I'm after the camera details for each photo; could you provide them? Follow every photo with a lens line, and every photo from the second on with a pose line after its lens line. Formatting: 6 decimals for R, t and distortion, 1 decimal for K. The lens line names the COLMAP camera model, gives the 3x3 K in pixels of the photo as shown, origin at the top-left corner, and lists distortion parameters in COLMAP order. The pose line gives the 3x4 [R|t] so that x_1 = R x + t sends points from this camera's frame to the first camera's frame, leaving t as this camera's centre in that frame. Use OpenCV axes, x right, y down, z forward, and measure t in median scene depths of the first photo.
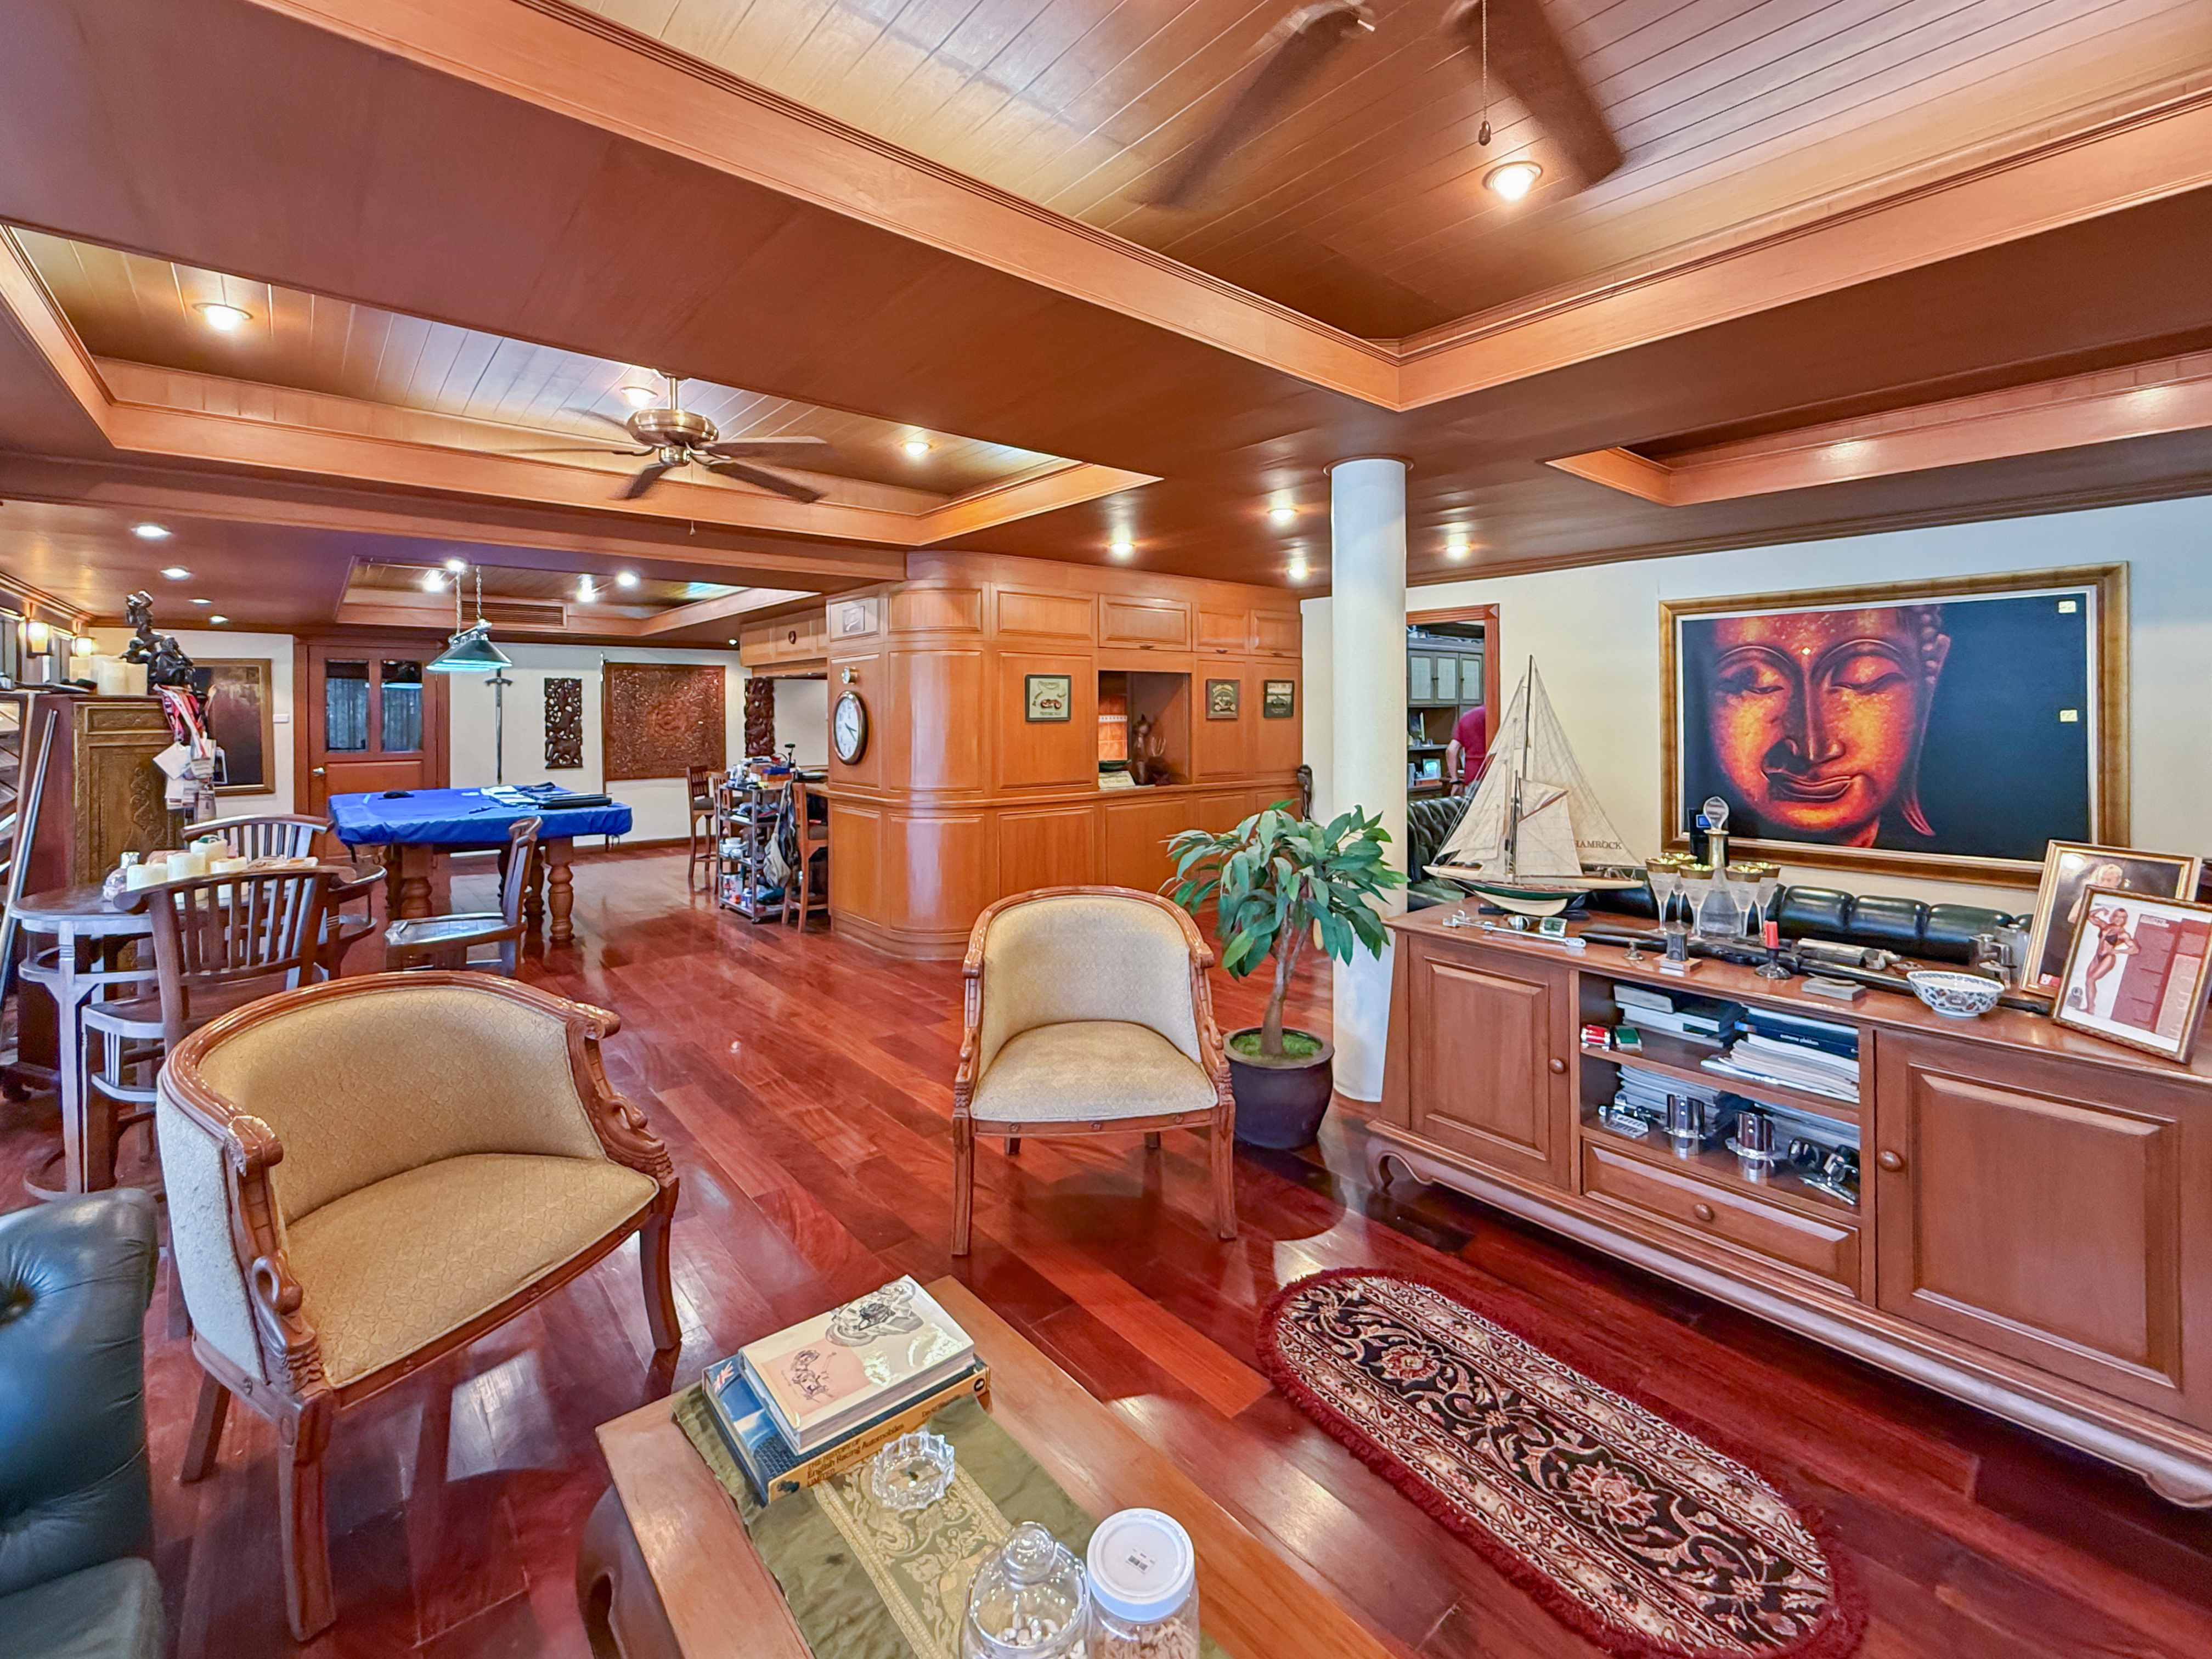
lens RADIAL K [[904.7, 0, 1147.3], [0, 904.7, 698.5], [0, 0, 1]] dist [-0.001712, 0.000116]
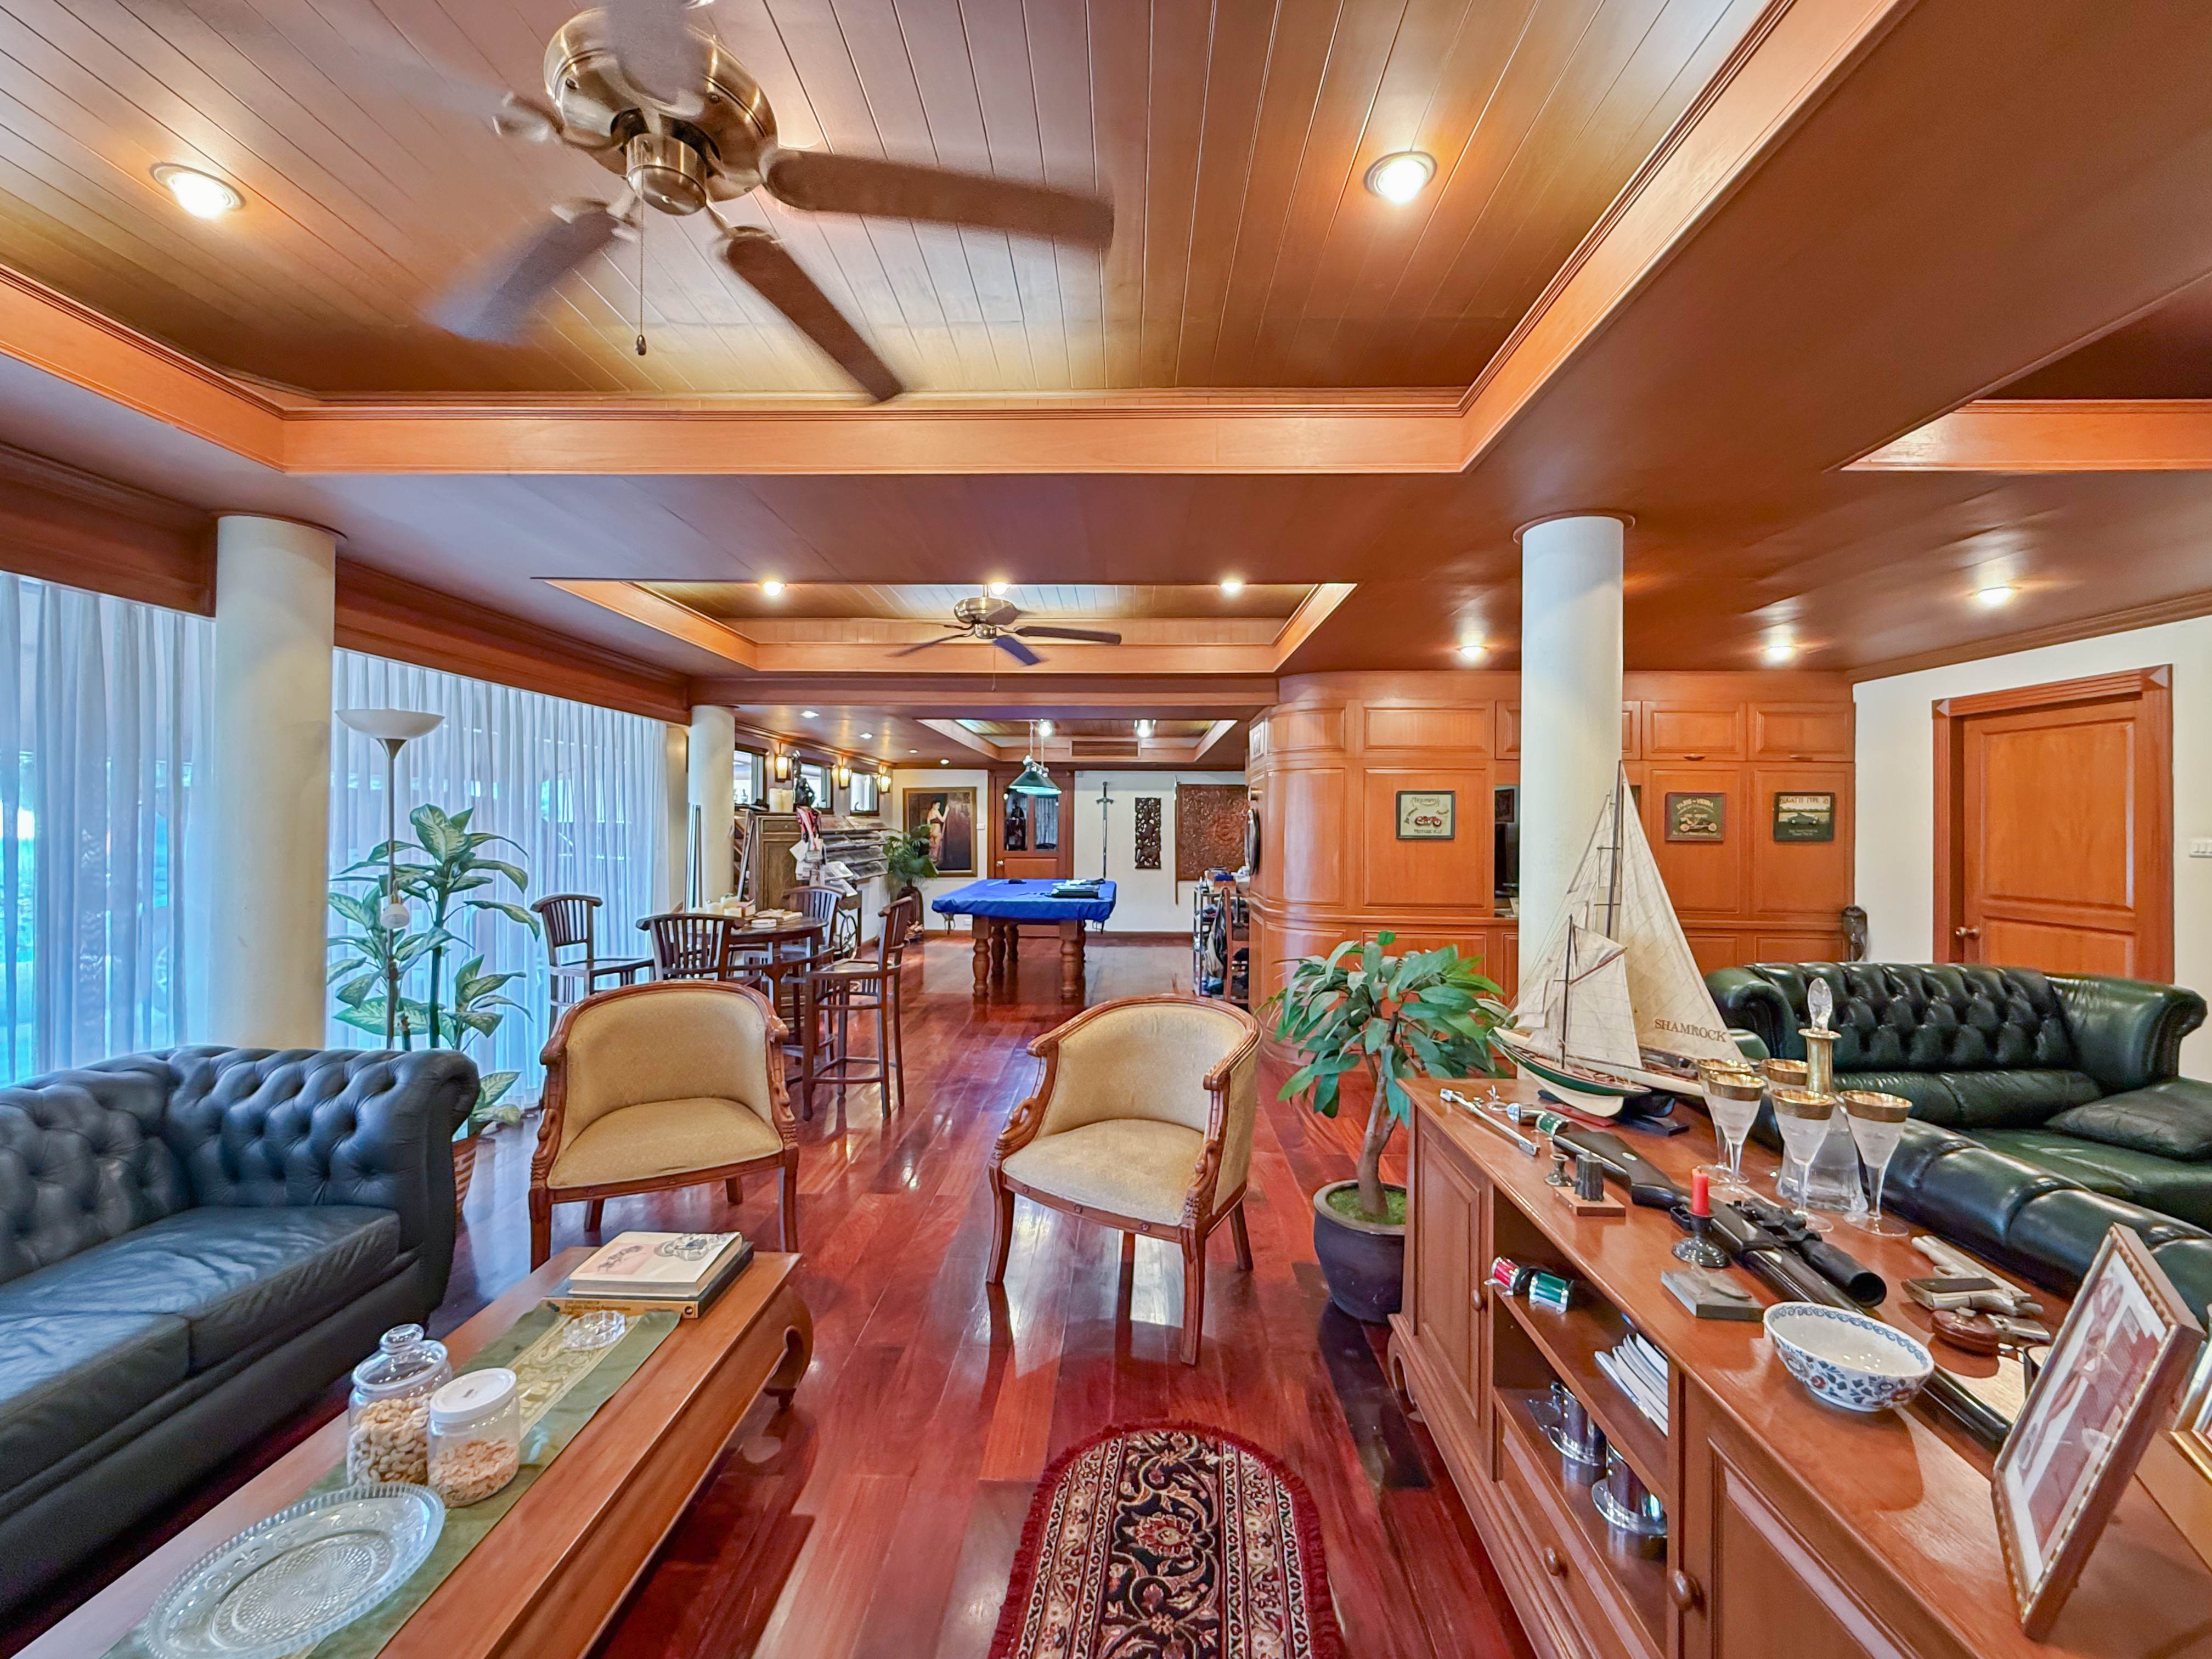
lens RADIAL K [[904.7, 0, 1181.2], [0, 904.7, 814.4], [0, 0, 1]] dist [-0.001712, 0.000116]
pose [[0.760312, 0.003427, -0.649549, 0.340408], [-0.002738, 0.999994, 0.002071, -0.002666], [0.649553, 0.000204, 0.760317, 0.114592]]
